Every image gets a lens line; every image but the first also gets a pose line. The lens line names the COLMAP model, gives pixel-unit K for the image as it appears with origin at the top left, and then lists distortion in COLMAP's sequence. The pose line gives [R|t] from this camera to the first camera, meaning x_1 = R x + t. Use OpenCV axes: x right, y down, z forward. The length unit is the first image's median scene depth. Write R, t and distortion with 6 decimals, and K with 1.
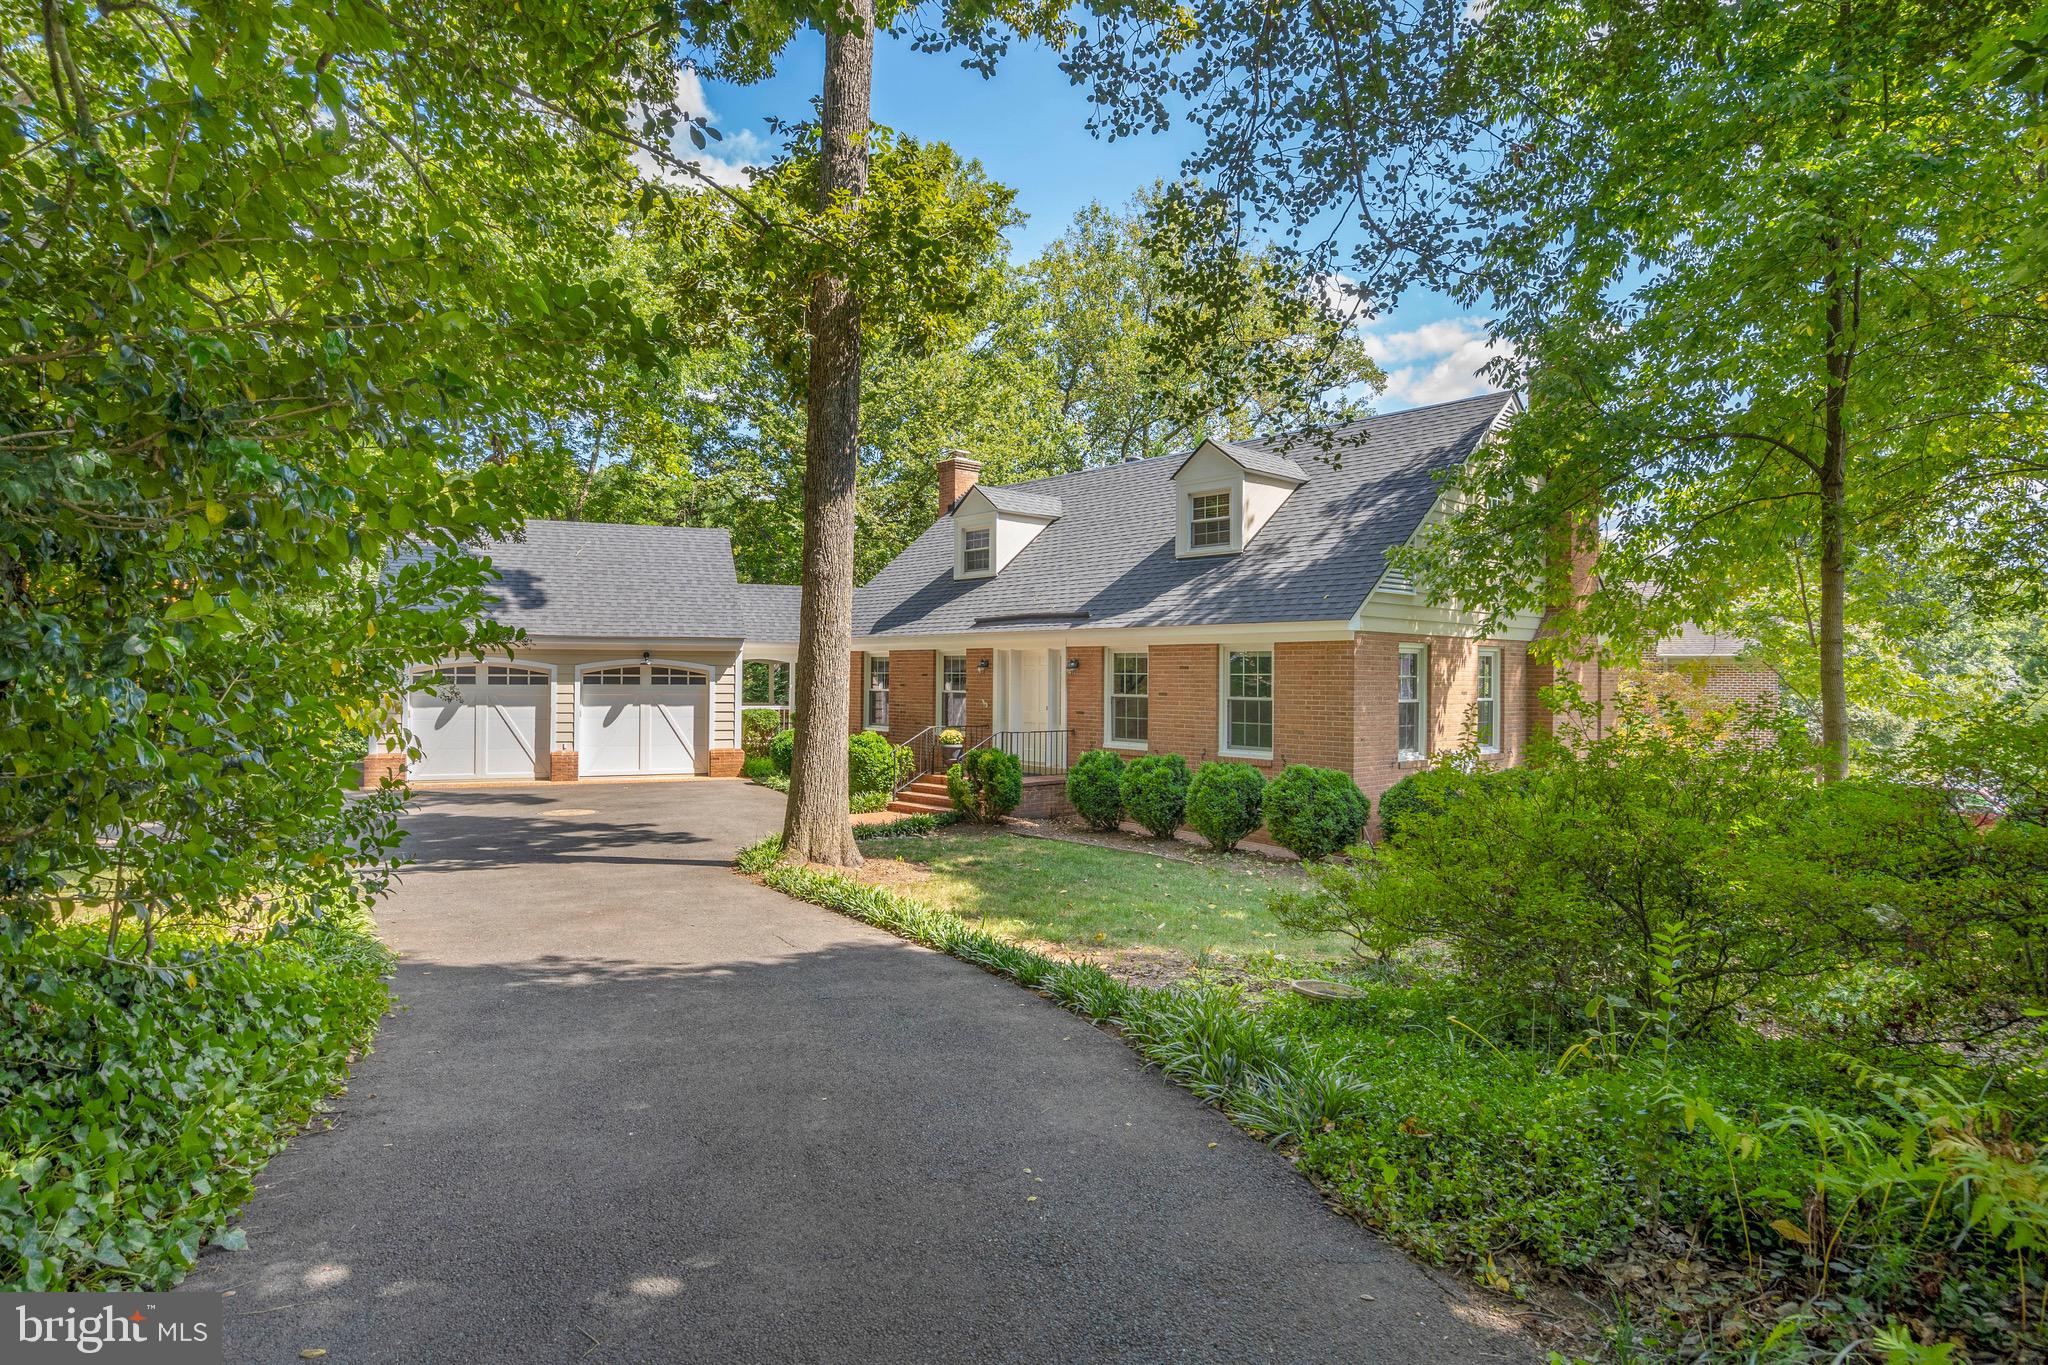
lens RADIAL K [[1120.3, 0, 1024.0], [0, 1120.3, 682.5], [0, 0, 1]] dist [-0.001266, -0.000220]
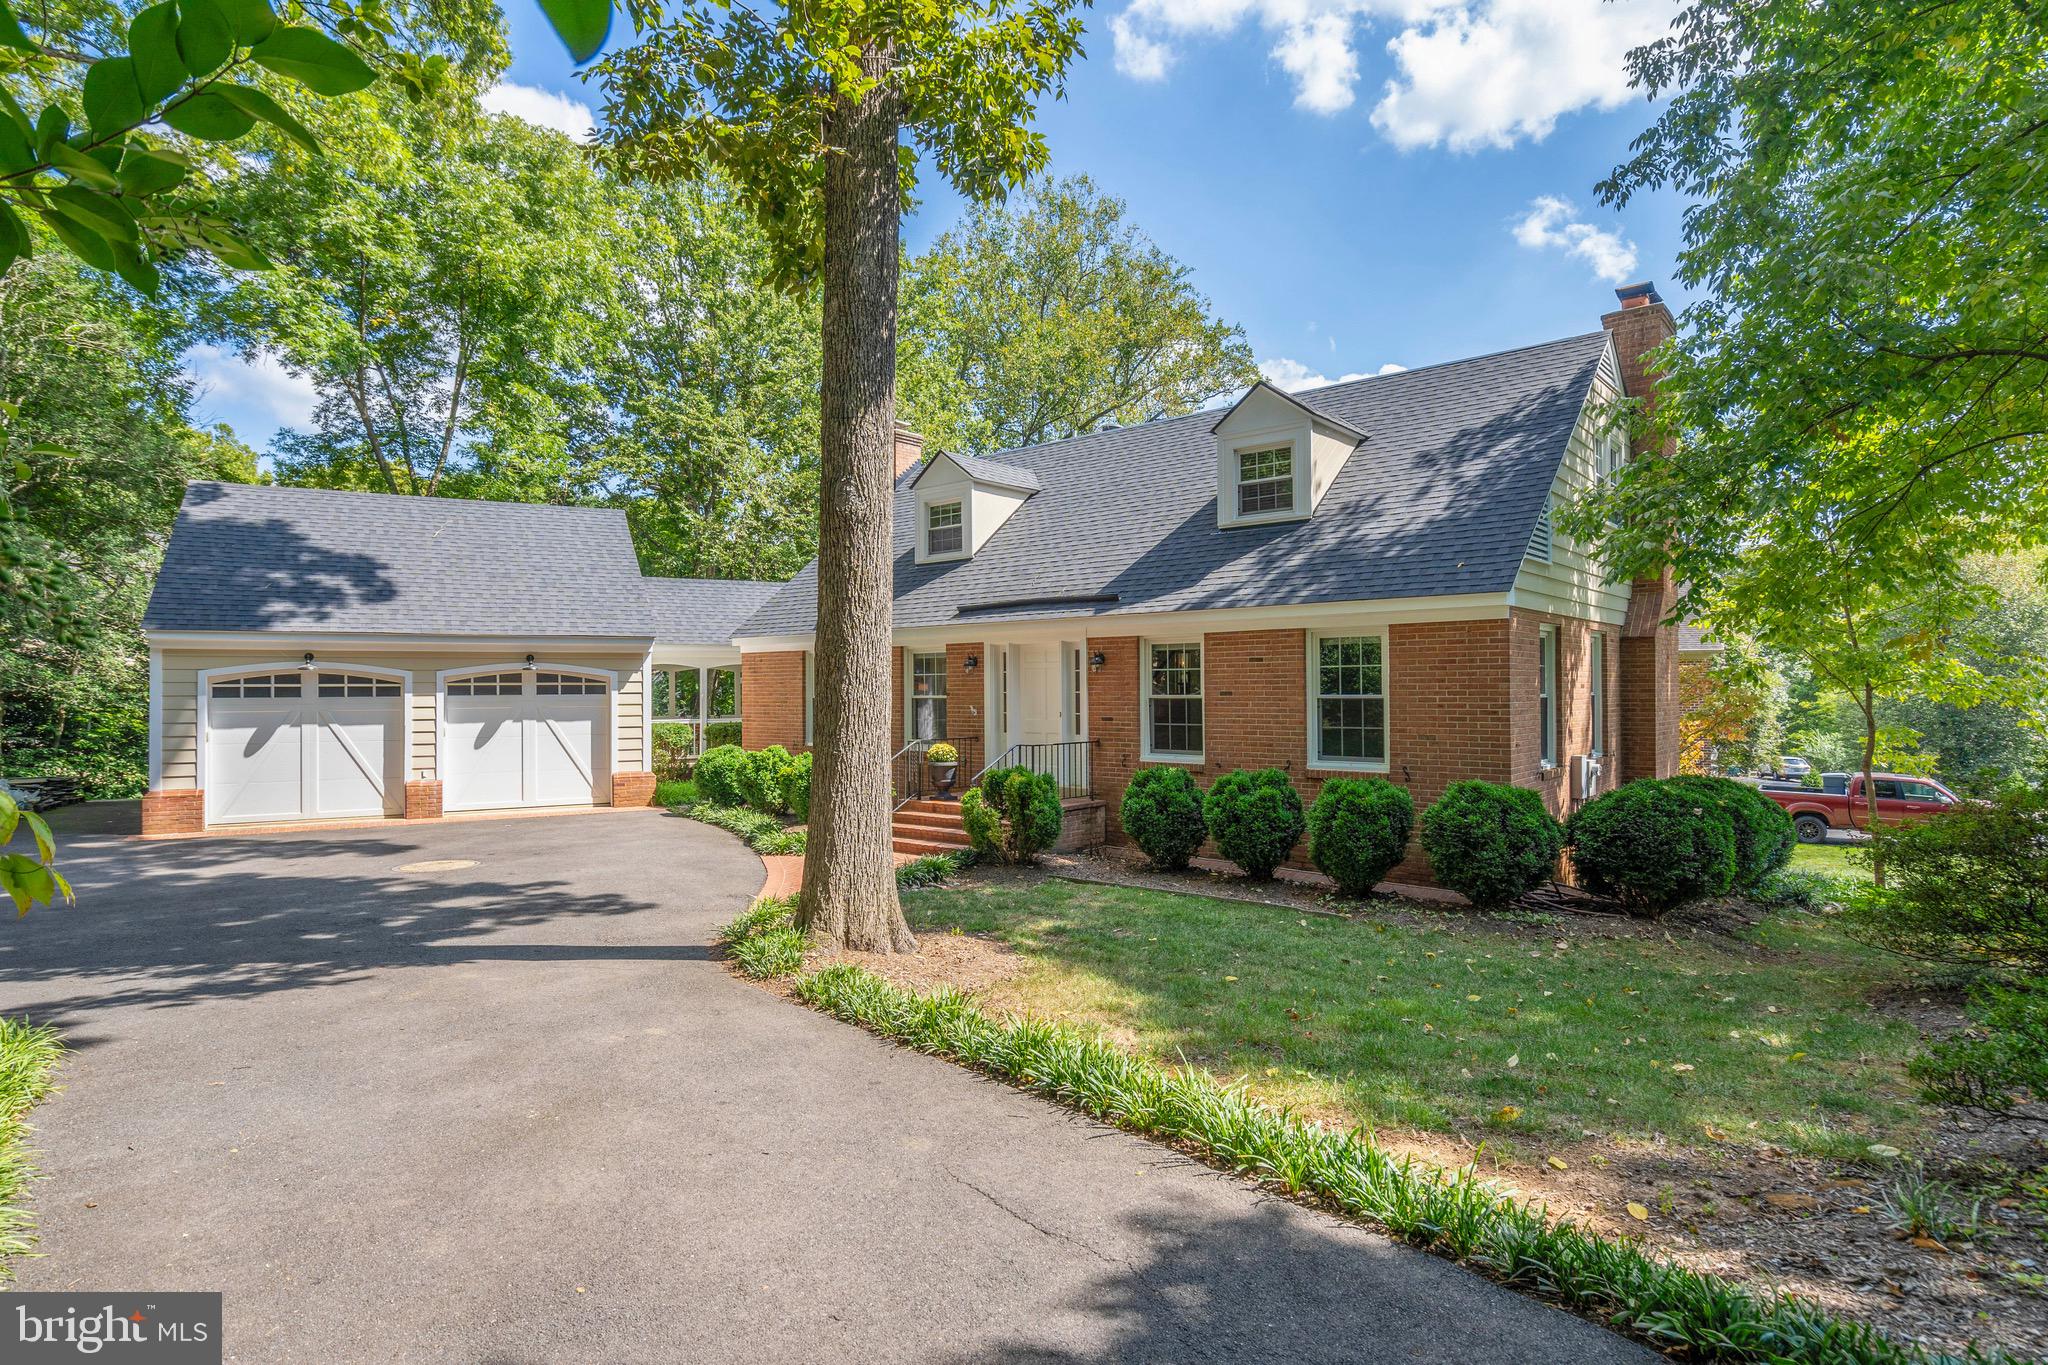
lens RADIAL K [[1073.2, 0, 1014.5], [0, 1073.2, 685.8], [0, 0, 1]] dist [0.001381, 0.000539]
pose [[0.991671, -0.014390, 0.127988, -0.103791], [0.015330, 0.999862, -0.006367, 0.006321], [-0.127878, 0.008276, 0.991755, 0.217700]]
